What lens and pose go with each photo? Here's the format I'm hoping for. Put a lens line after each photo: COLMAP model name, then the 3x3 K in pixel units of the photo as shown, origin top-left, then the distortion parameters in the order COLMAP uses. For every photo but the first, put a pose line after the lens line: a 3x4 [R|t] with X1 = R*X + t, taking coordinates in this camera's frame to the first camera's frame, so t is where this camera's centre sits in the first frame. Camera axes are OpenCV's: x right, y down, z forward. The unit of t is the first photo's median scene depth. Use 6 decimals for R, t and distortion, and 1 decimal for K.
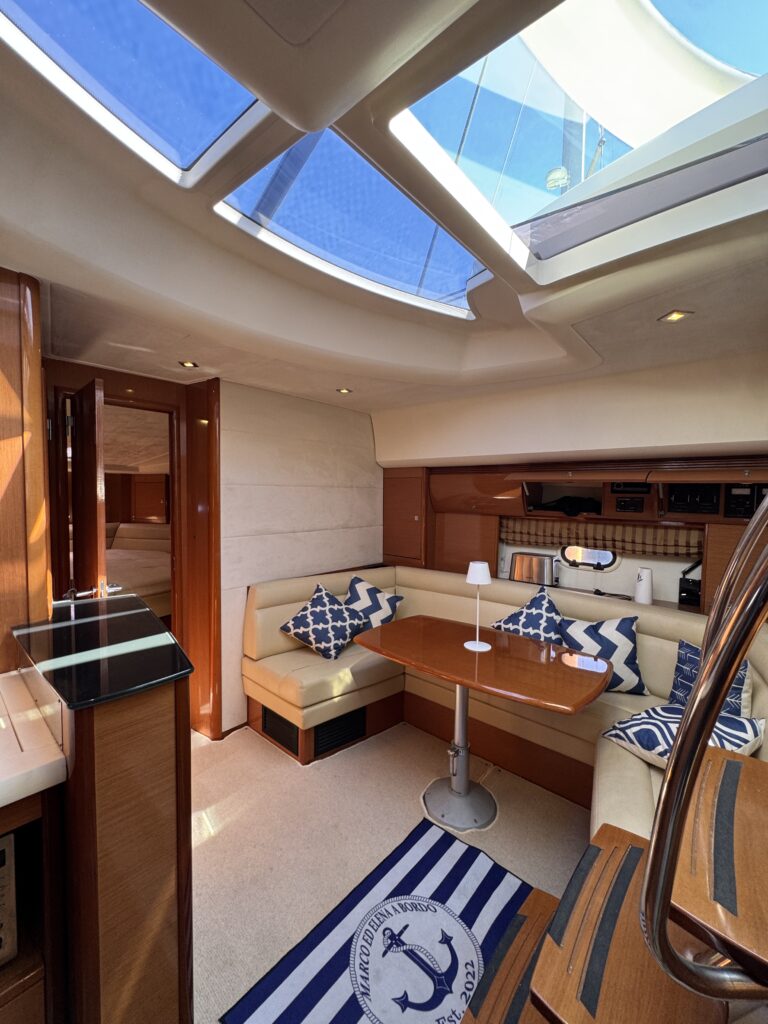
lens RADIAL K [[411.4, 0, 384.2], [0, 411.4, 513.4], [0, 0, 1]] dist [-0.002803, -0.000134]
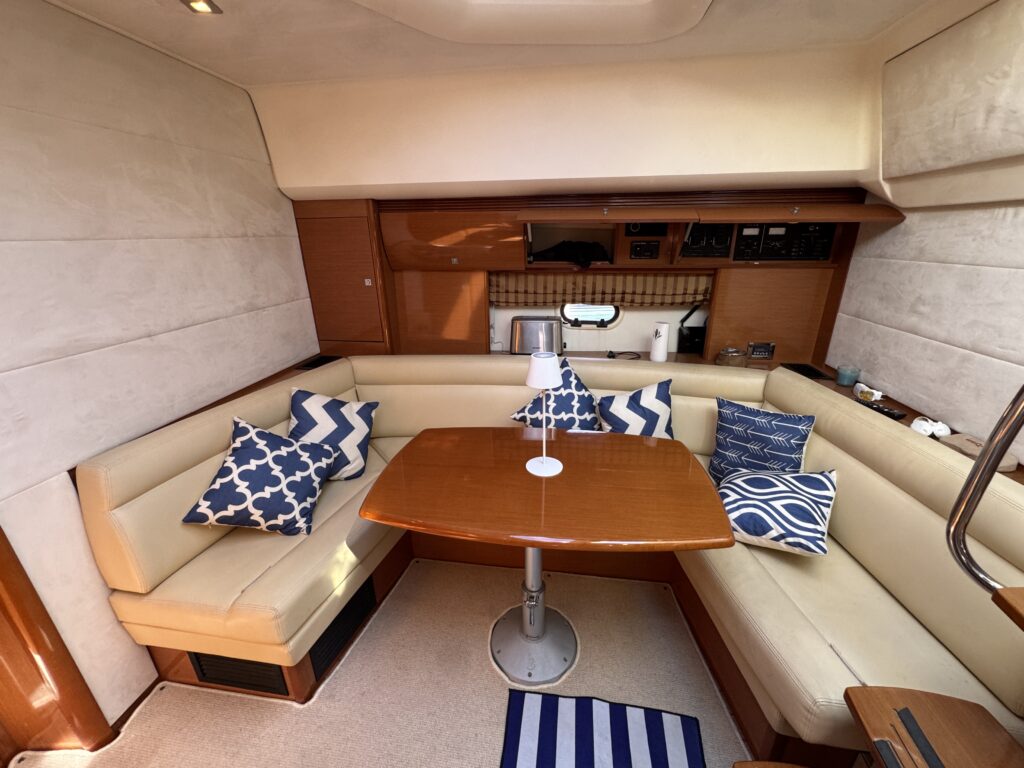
lens RADIAL K [[411.4, 0, 512.5], [0, 411.4, 384.5], [0, 0, 1]] dist [-0.002803, -0.000134]
pose [[0.838252, -0.210523, 0.503004, -0.123733], [0.050387, 0.948423, 0.312976, -0.036329], [-0.542950, -0.237008, 0.805625, 0.374772]]
